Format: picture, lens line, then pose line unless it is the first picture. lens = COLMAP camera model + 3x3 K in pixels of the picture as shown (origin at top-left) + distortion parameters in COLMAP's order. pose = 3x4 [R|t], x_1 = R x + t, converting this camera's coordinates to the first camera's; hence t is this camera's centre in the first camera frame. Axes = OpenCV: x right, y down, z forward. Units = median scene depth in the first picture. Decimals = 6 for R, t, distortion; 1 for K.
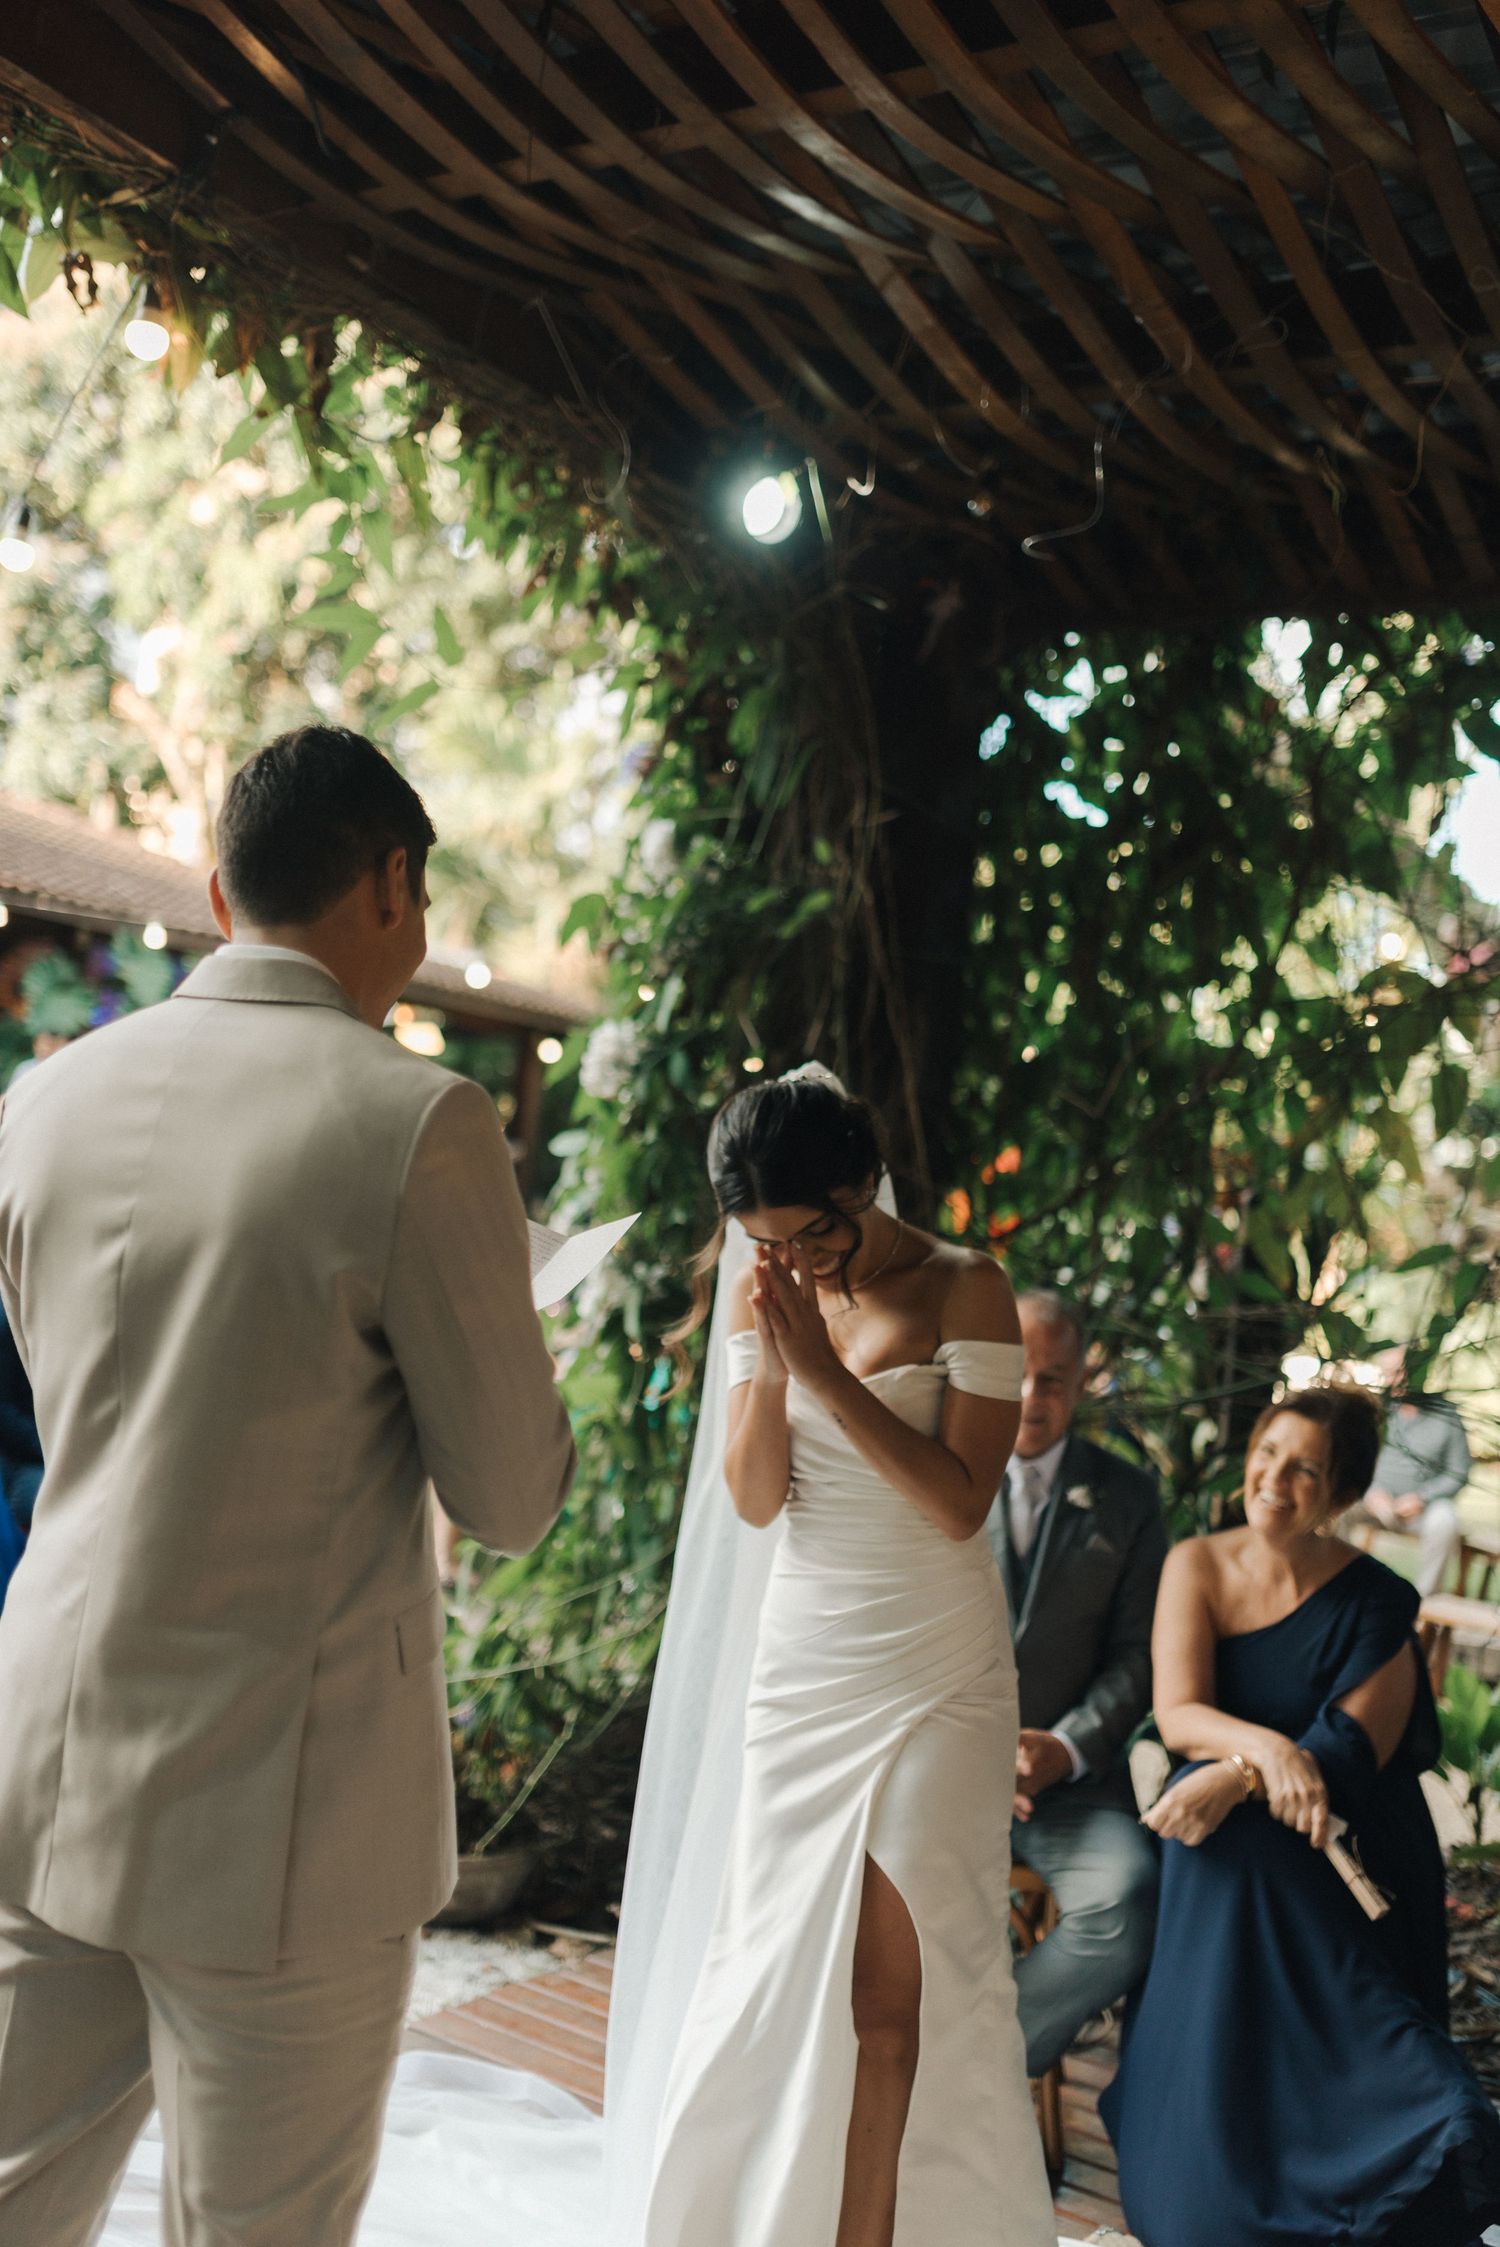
lens RADIAL K [[2300.9, 0, 760.5], [0, 2300.9, 1119.8], [0, 0, 1]] dist [-0.005104, 0.023262]
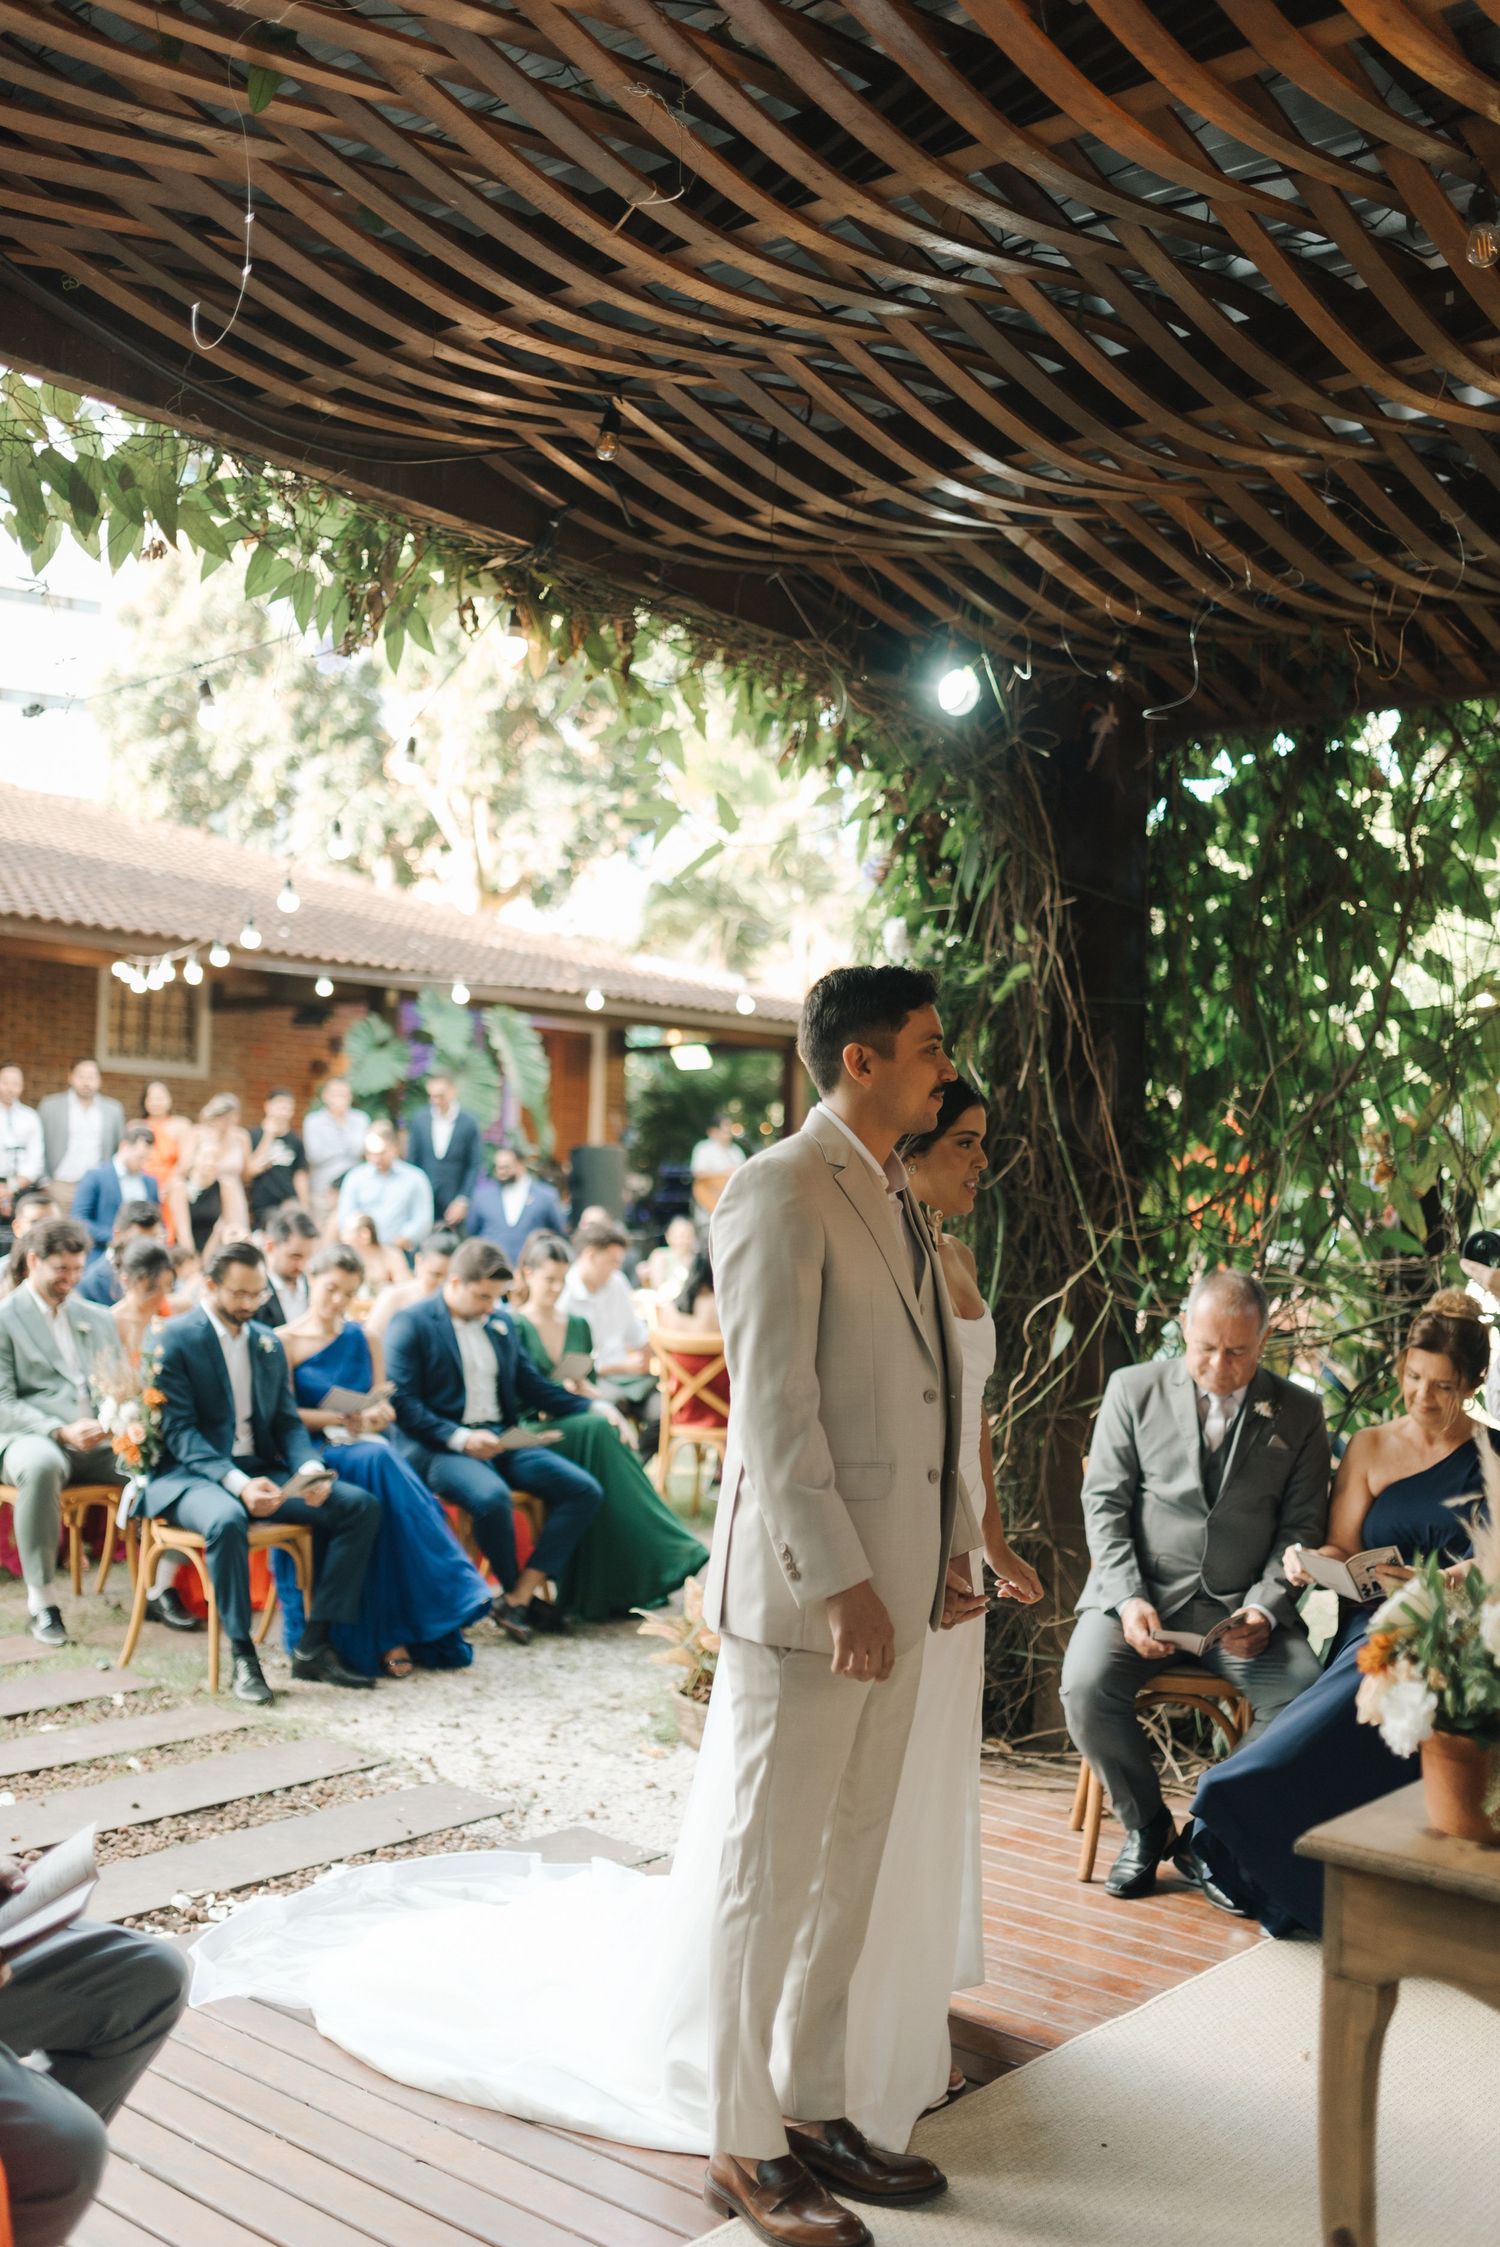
lens RADIAL K [[2300.9, 0, 760.5], [0, 2300.9, 1119.8], [0, 0, 1]] dist [-0.005104, 0.023262]
pose [[0.990240, -0.079742, -0.114307, 0.020543], [0.080564, 0.996746, 0.002584, -0.024982], [0.113729, -0.011768, 0.993442, -0.299921]]
